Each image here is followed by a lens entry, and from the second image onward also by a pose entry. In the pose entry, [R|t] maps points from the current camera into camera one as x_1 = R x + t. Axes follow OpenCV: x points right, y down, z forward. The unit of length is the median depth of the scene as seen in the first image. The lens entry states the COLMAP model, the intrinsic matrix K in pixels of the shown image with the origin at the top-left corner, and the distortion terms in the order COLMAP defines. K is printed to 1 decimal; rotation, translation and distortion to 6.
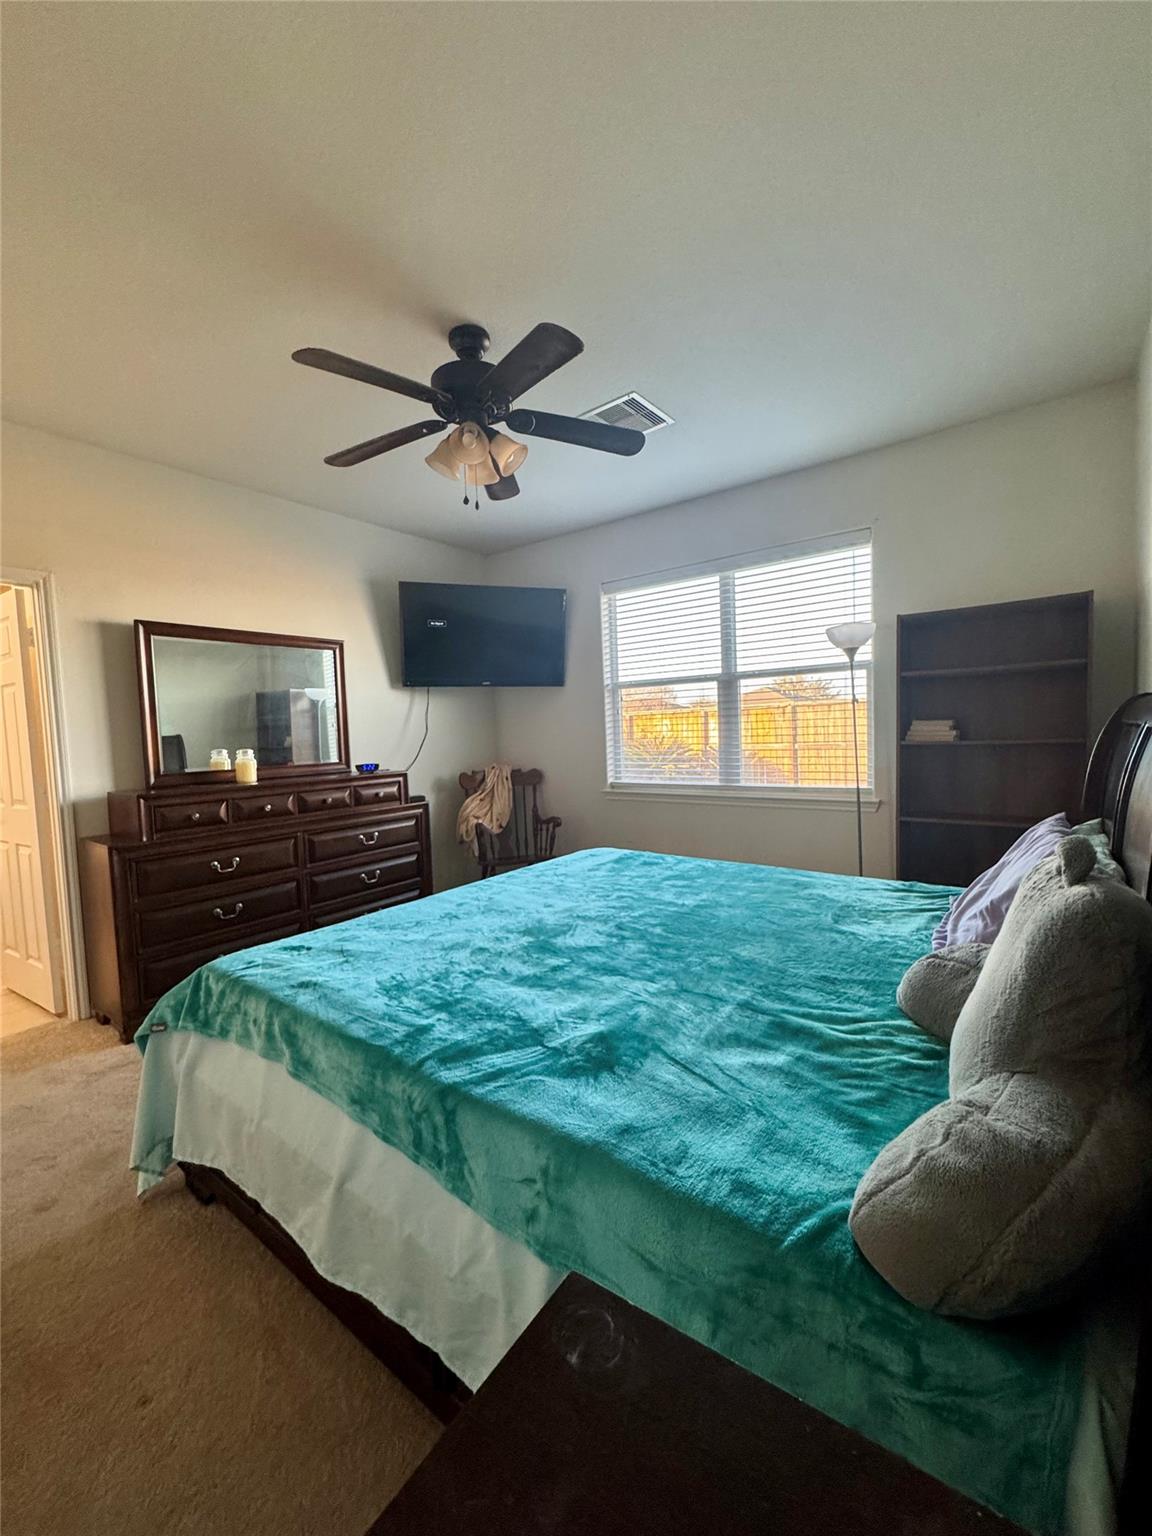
lens RADIAL K [[613.5, 0, 579.7], [0, 613.5, 768.0], [0, 0, 1]] dist [-0.006386, 0.000708]
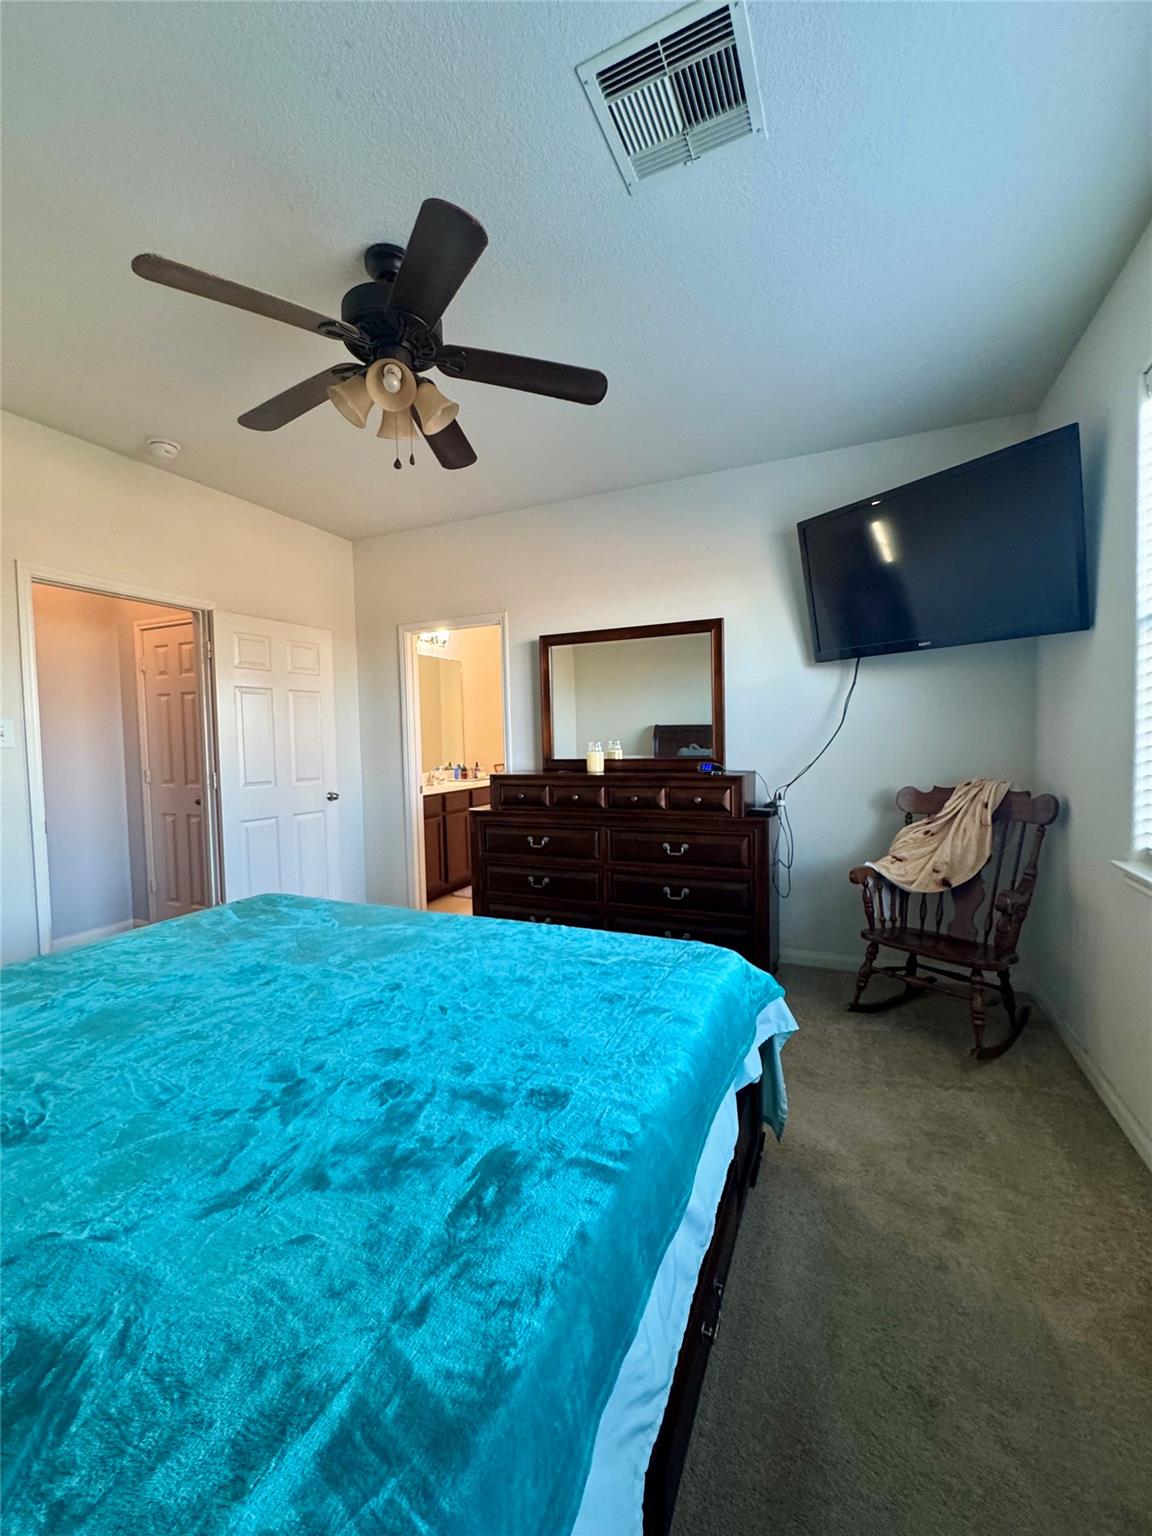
lens RADIAL K [[613.5, 0, 581.5], [0, 613.5, 763.5], [0, 0, 1]] dist [-0.006386, 0.000708]
pose [[0.225879, 0.070768, -0.971582, 0.424799], [-0.041257, 0.997158, 0.063039, -0.050244], [0.973281, 0.025846, 0.228156, 0.623310]]
